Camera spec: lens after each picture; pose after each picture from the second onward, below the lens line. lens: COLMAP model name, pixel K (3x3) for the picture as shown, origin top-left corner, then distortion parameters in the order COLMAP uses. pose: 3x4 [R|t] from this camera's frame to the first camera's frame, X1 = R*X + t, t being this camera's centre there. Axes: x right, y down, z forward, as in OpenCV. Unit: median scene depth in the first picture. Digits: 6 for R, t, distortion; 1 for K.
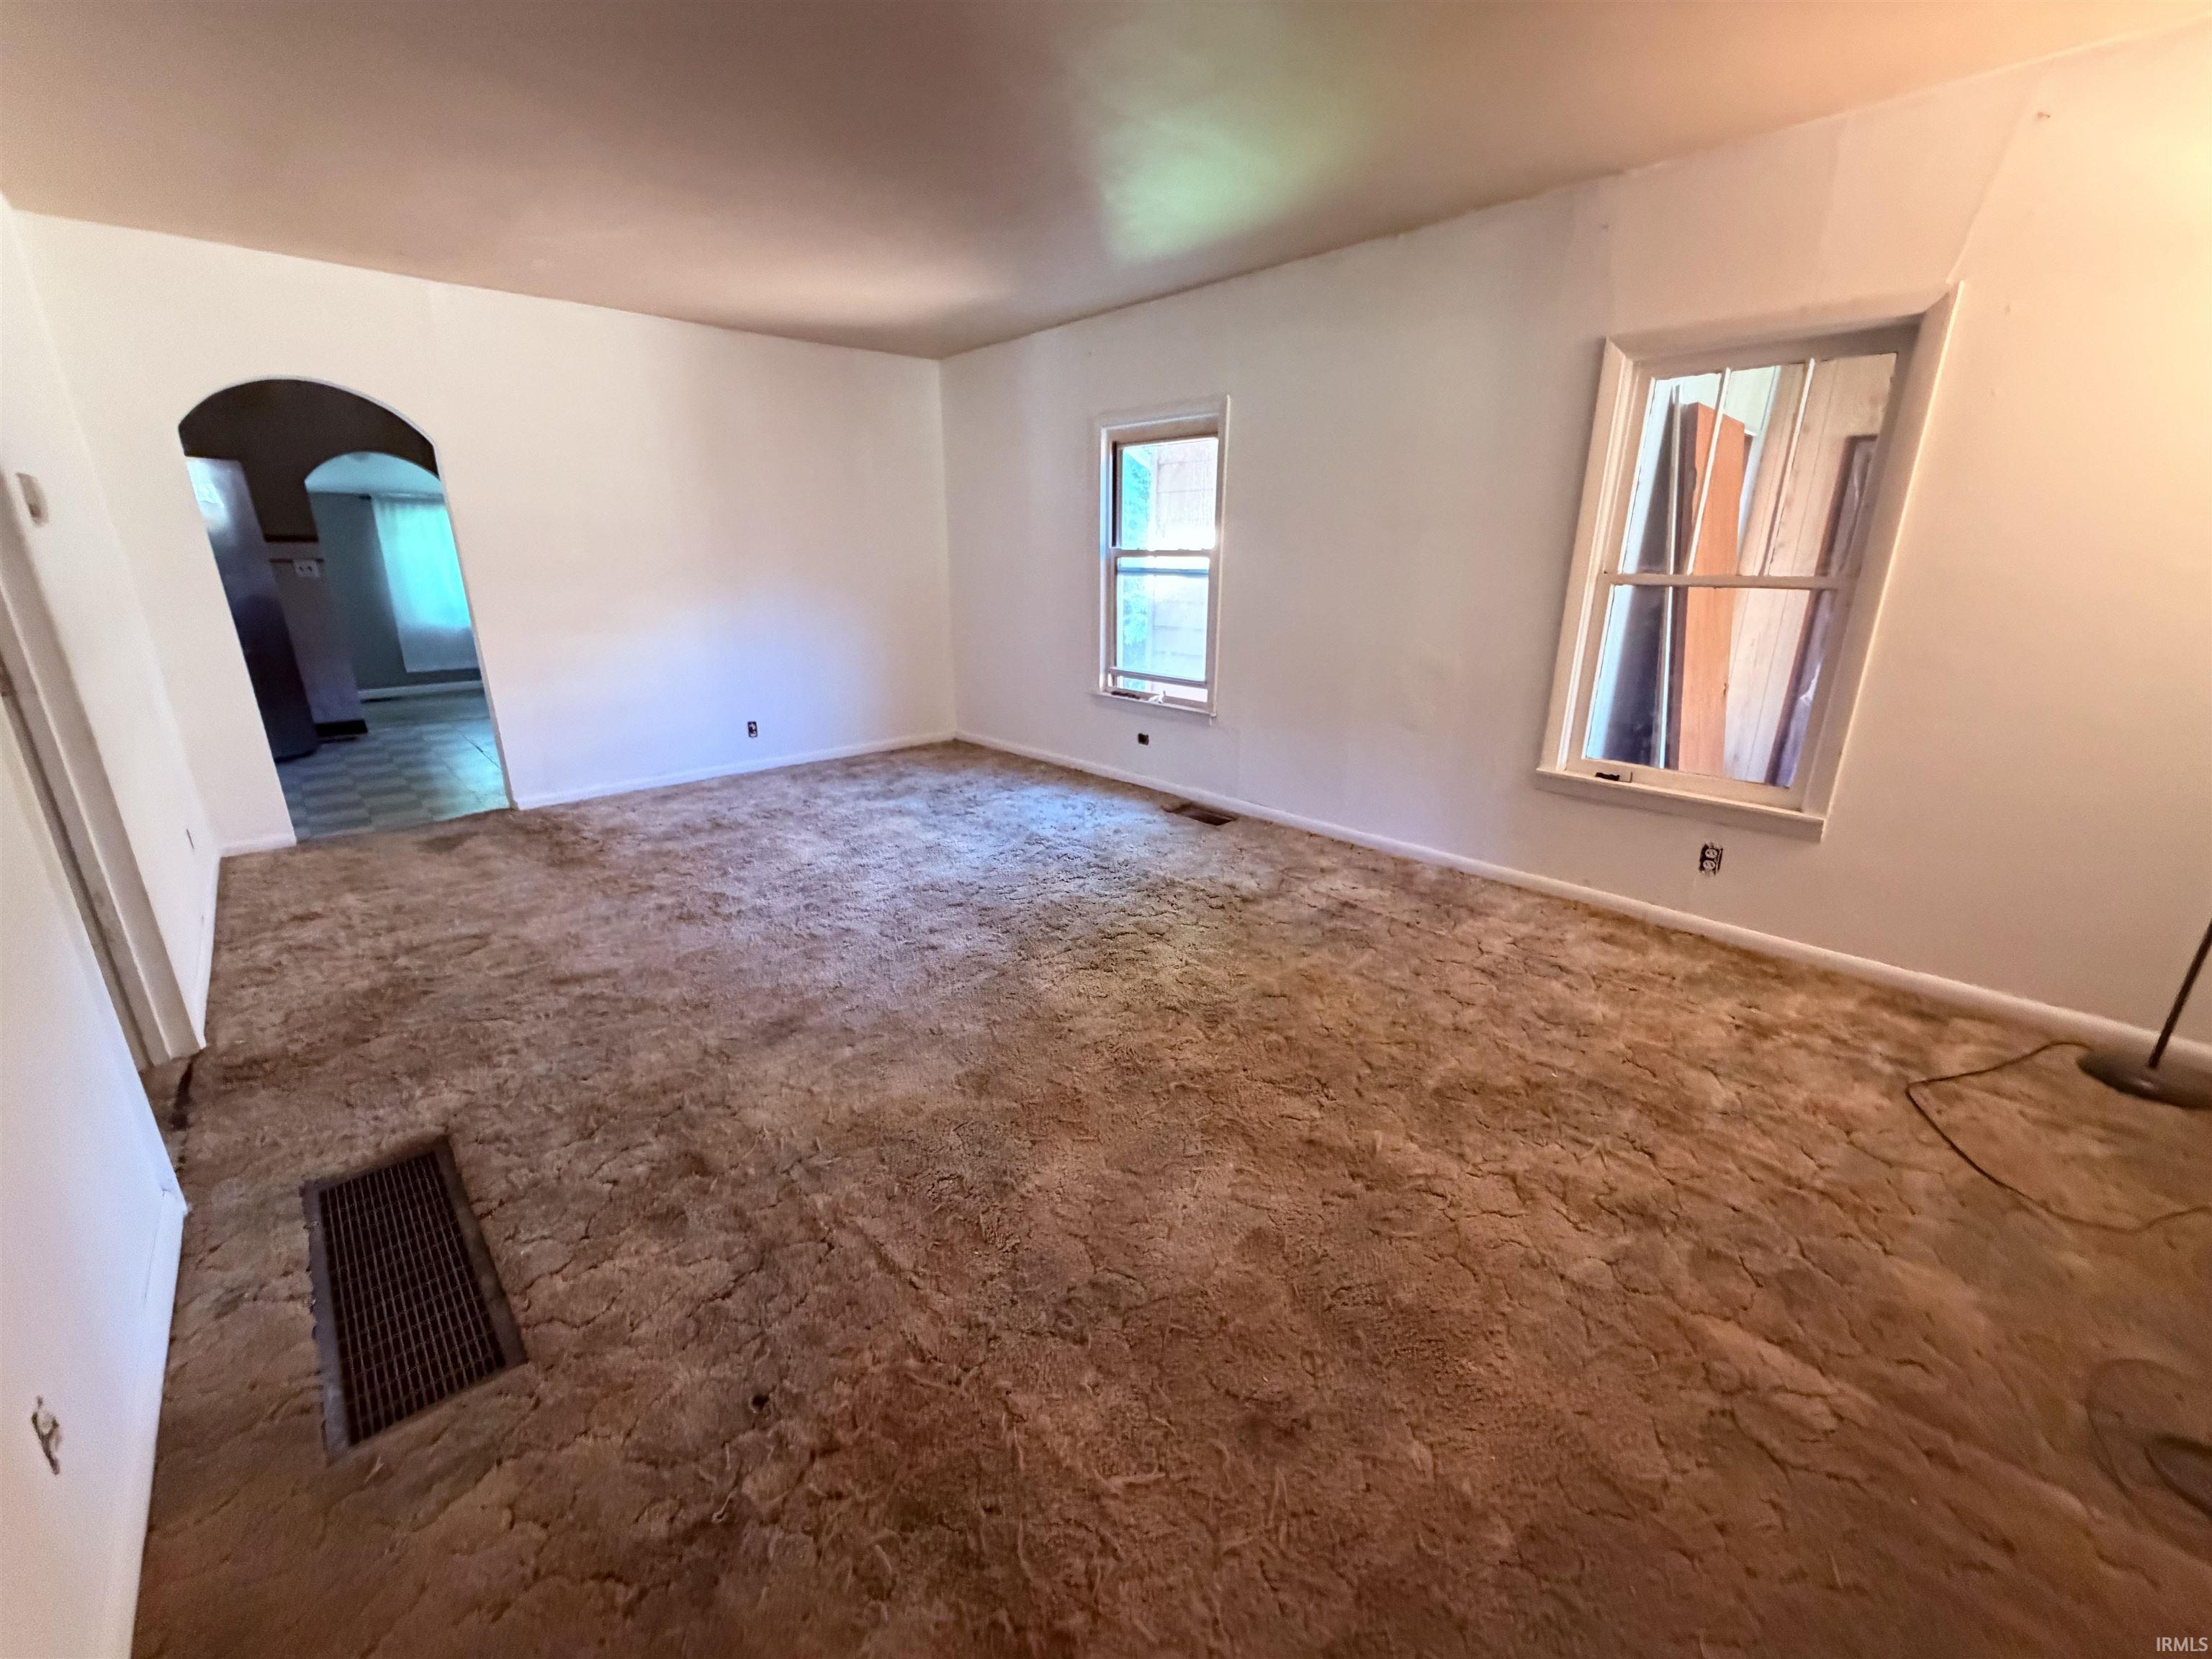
lens RADIAL K [[880.1, 0, 1099.5], [0, 880.1, 828.7], [0, 0, 1]] dist [-0.000221, 0.000076]
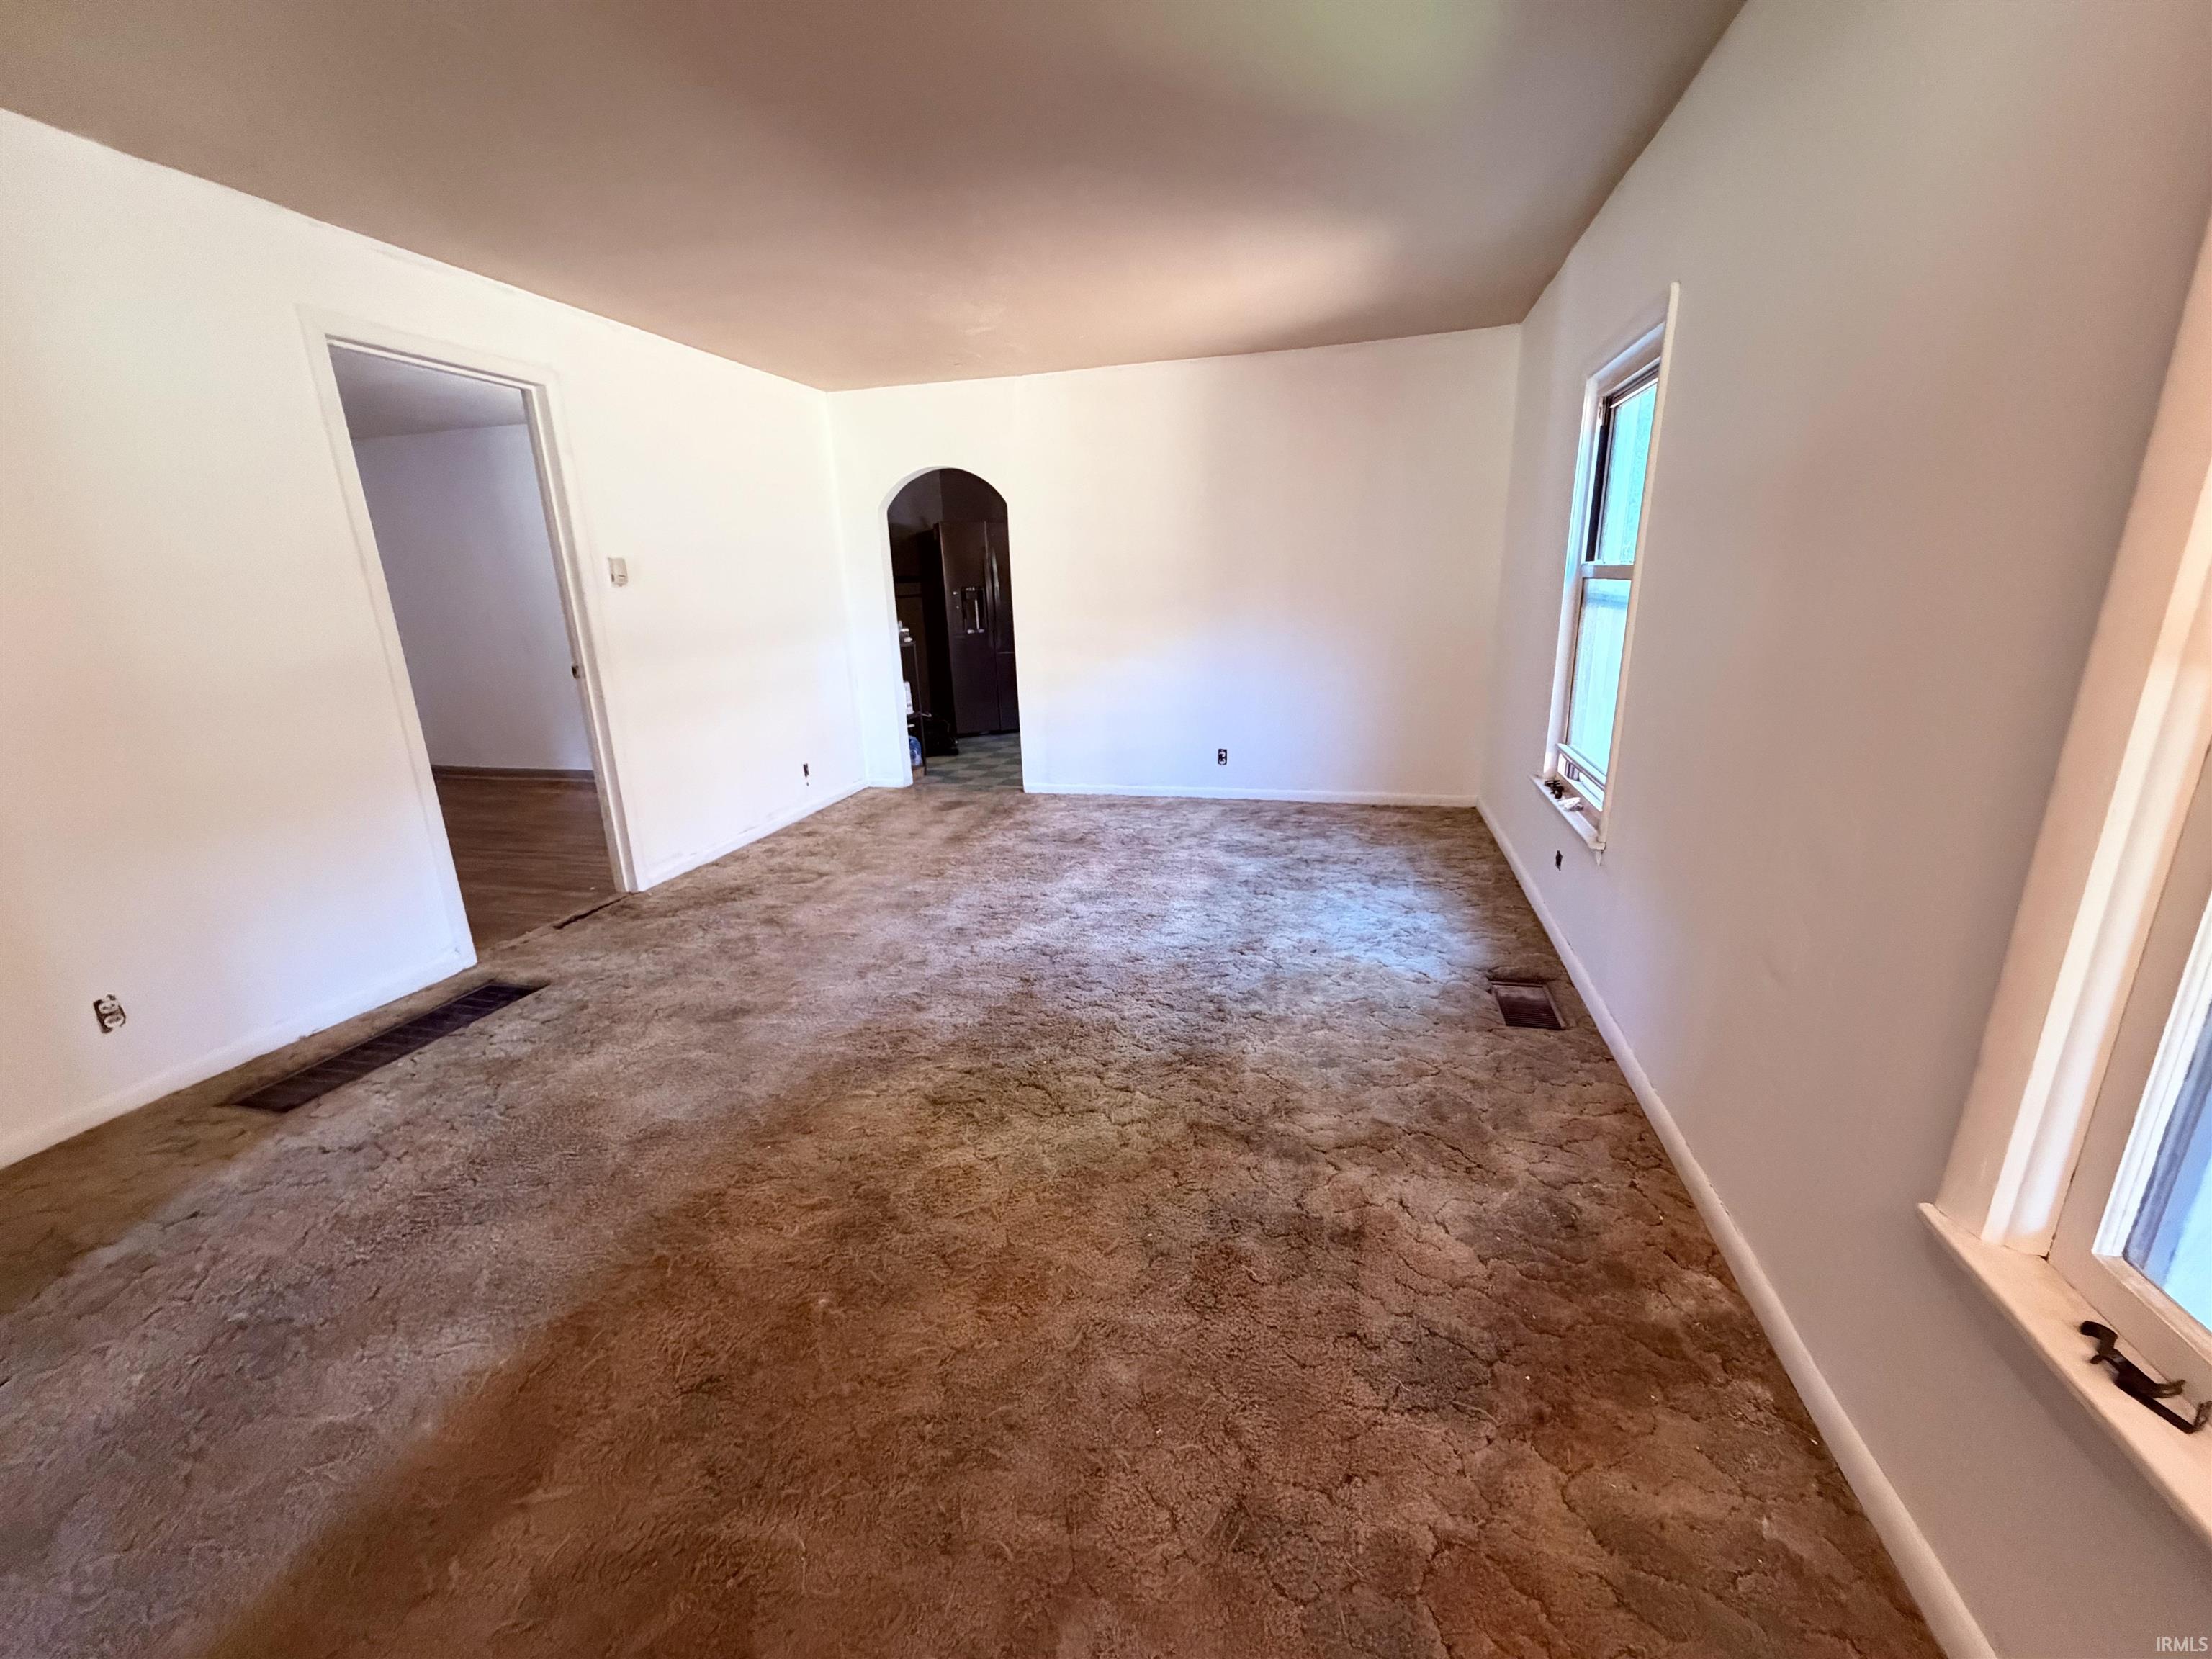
lens RADIAL K [[880.1, 0, 1100.0], [0, 880.1, 826.7], [0, 0, 1]] dist [-0.000221, 0.000076]
pose [[0.534054, 0.210835, -0.818740, 0.533326], [-0.223869, 0.969105, 0.103529, -0.160096], [0.815273, 0.128000, 0.564754, 0.497532]]
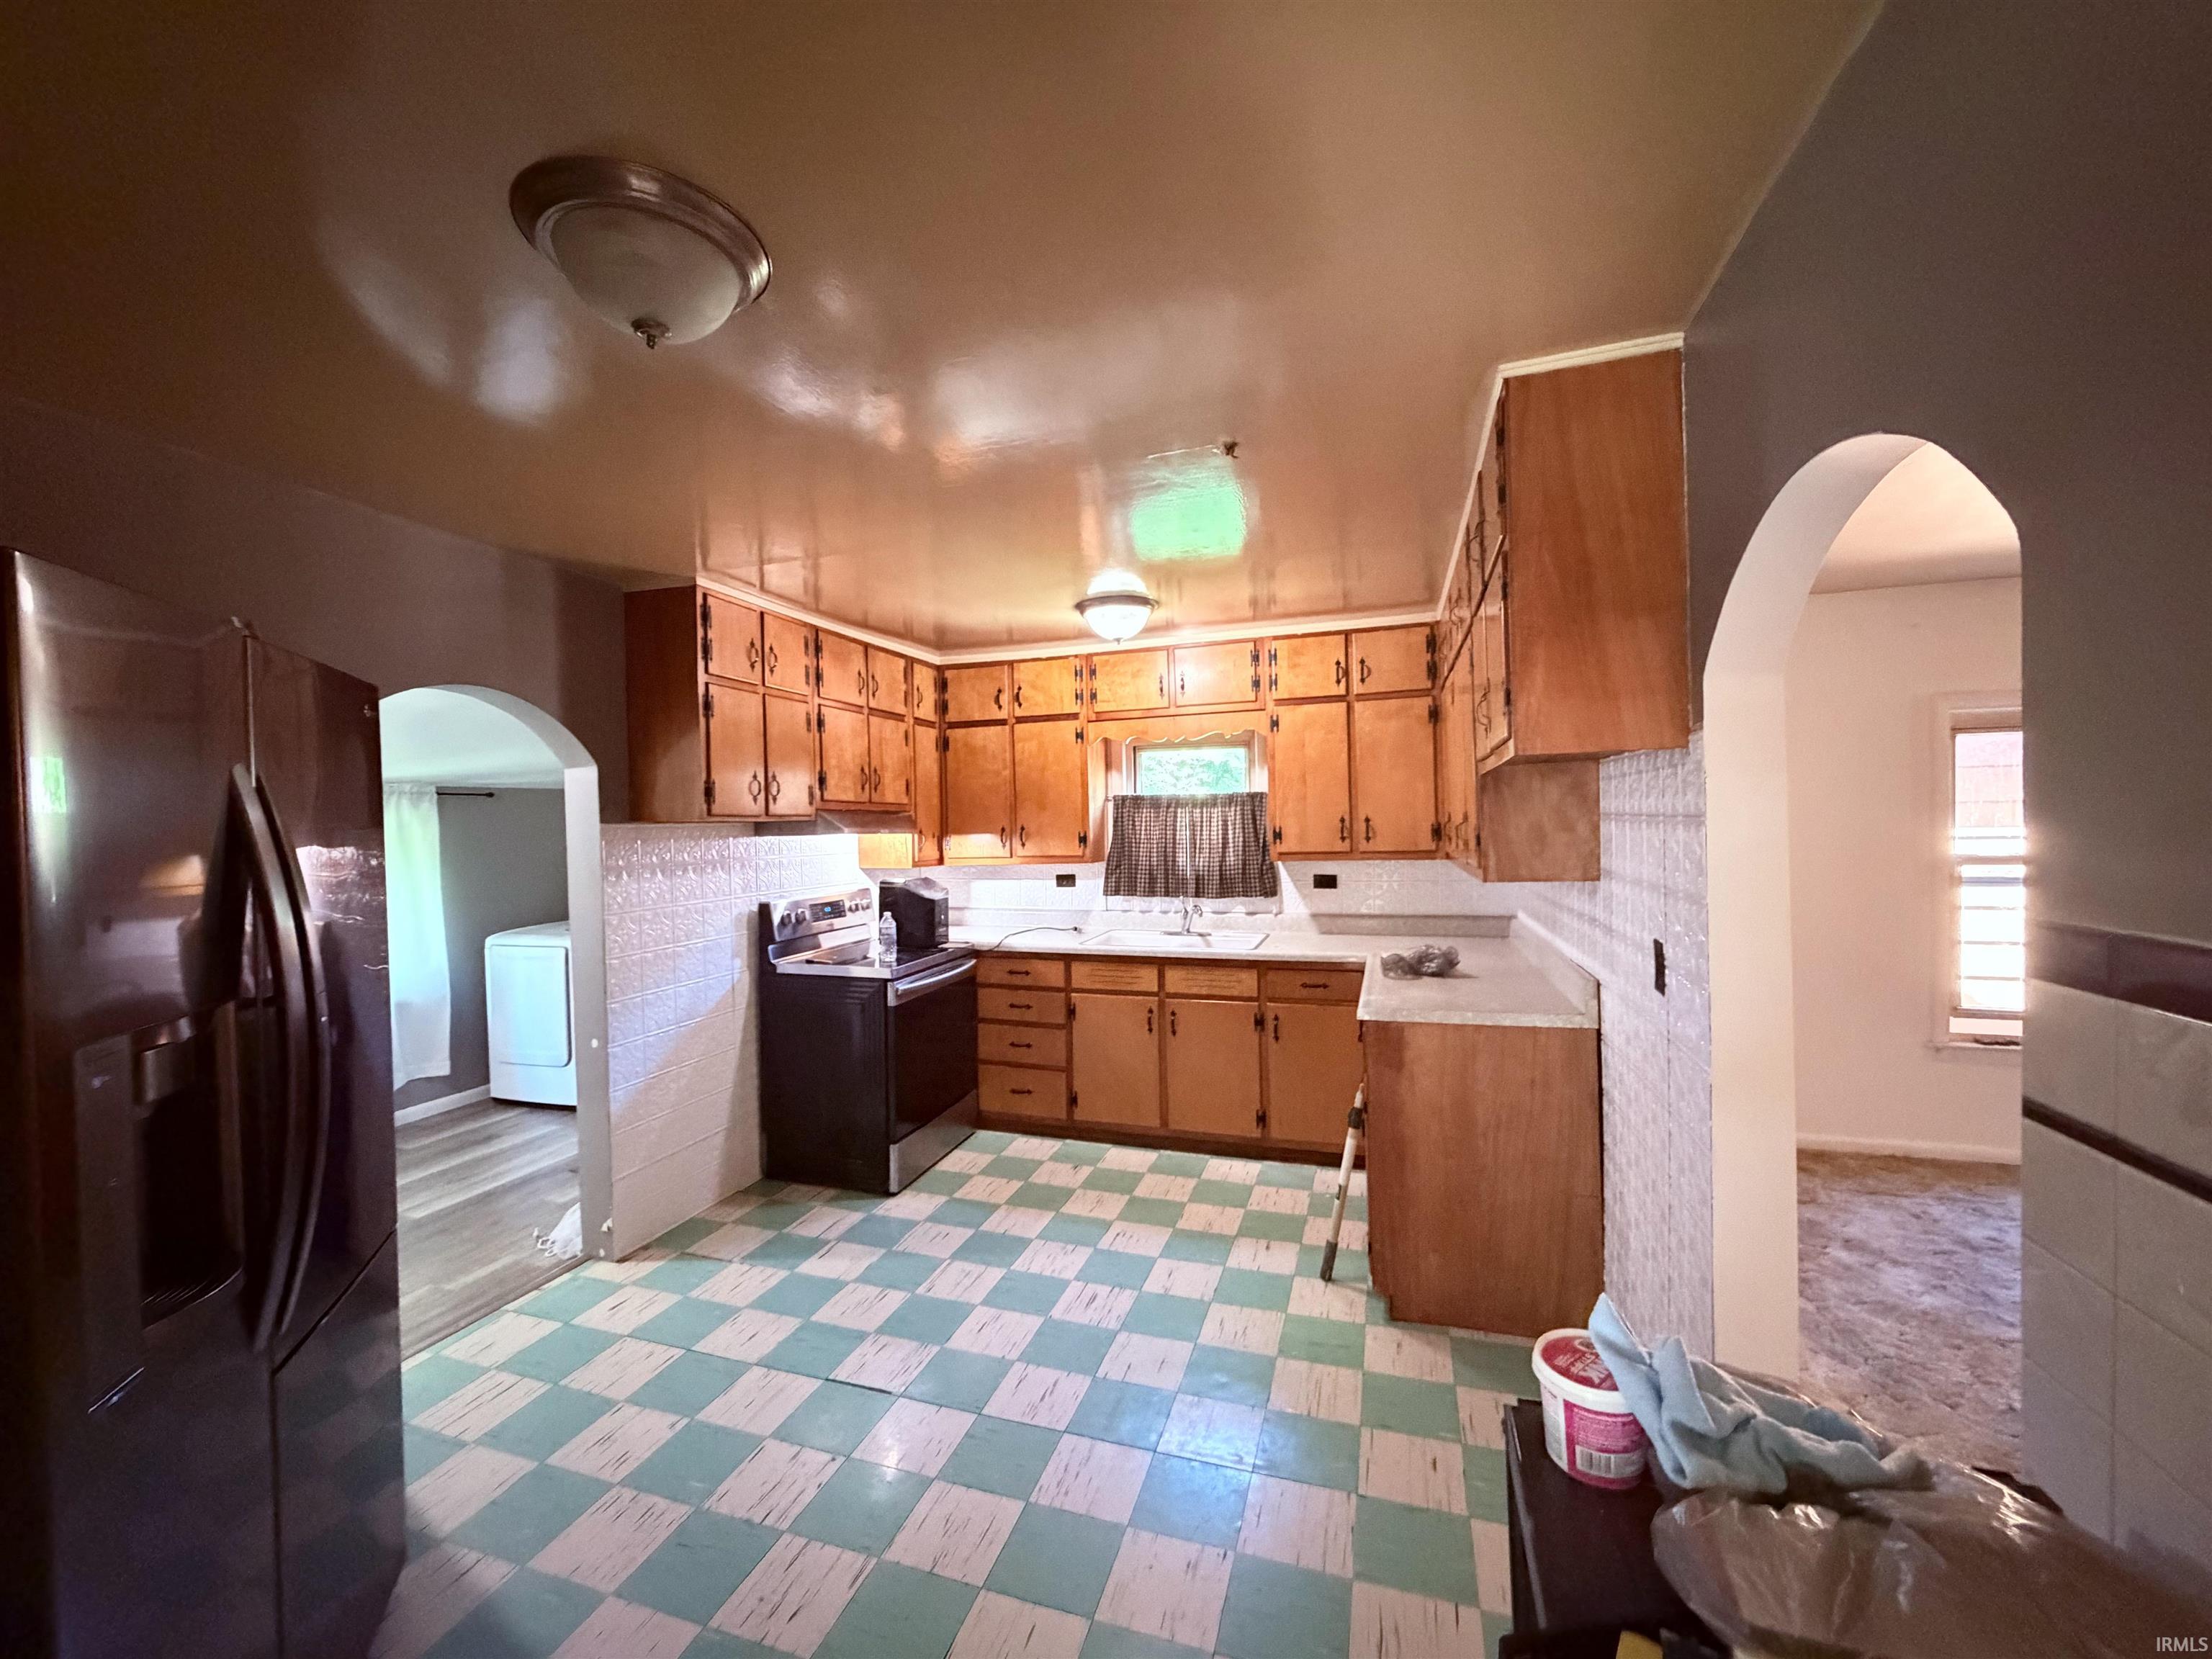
lens RADIAL K [[880.1, 0, 1099.1], [0, 880.1, 829.6], [0, 0, 1]] dist [-0.000221, 0.000076]
pose [[0.874685, -0.021763, 0.484203, -1.360586], [0.165561, 0.952320, -0.256273, -0.358004], [-0.455539, 0.304323, 0.836583, 0.929408]]
